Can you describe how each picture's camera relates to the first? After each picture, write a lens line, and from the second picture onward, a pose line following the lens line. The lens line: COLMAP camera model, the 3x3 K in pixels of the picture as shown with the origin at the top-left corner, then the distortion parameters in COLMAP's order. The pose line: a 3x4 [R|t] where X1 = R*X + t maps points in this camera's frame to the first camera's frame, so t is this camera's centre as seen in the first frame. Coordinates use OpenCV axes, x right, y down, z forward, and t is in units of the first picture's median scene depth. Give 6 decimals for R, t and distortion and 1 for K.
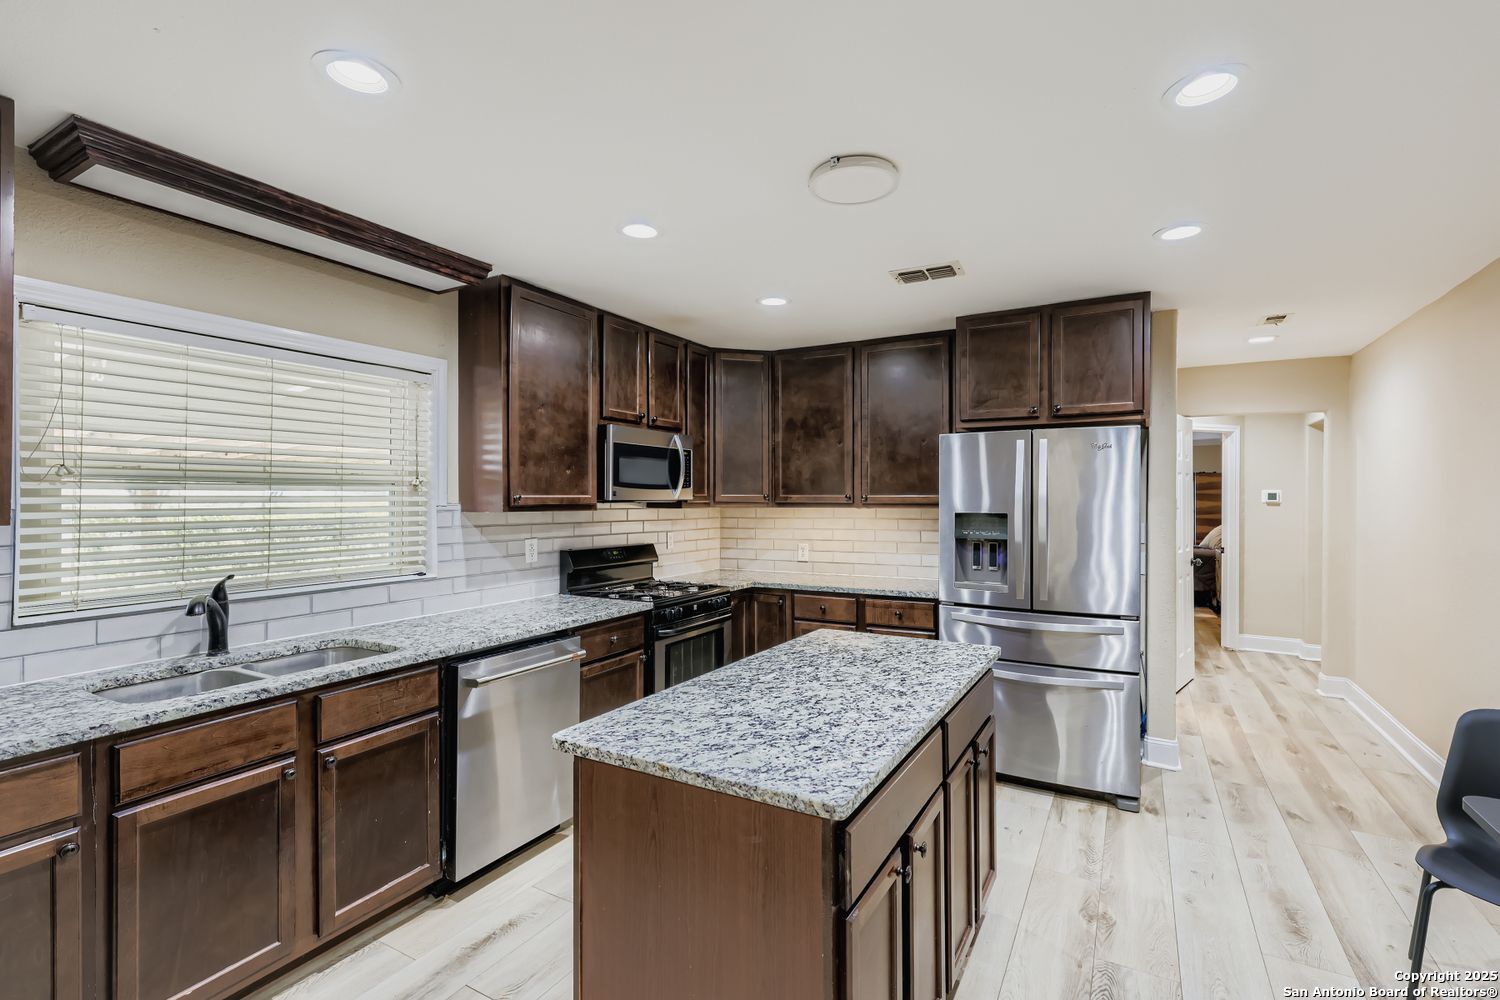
lens RADIAL K [[682.3, 0, 749.0], [0, 682.3, 499.8], [0, 0, 1]] dist [0.005745, -0.000938]
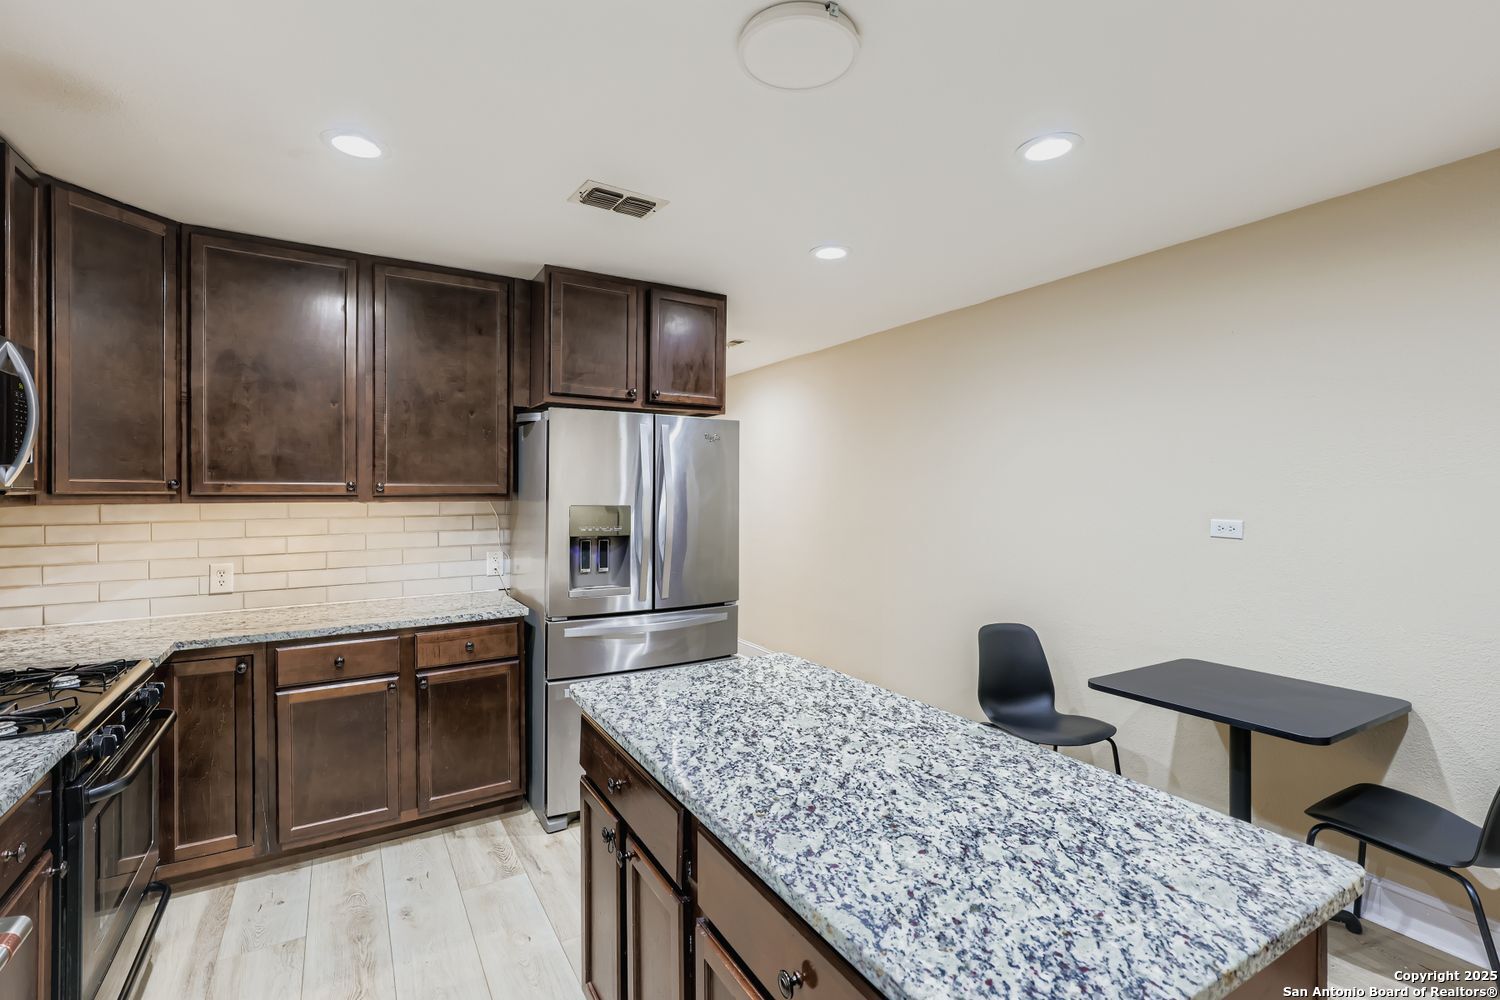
lens RADIAL K [[682.3, 0, 754.4], [0, 682.3, 497.1], [0, 0, 1]] dist [0.005745, -0.000938]
pose [[0.479928, -0.007867, 0.877273, -0.552481], [-0.000350, 0.999958, 0.009158, 0.001582], [-0.877308, -0.004702, 0.479905, 0.751648]]
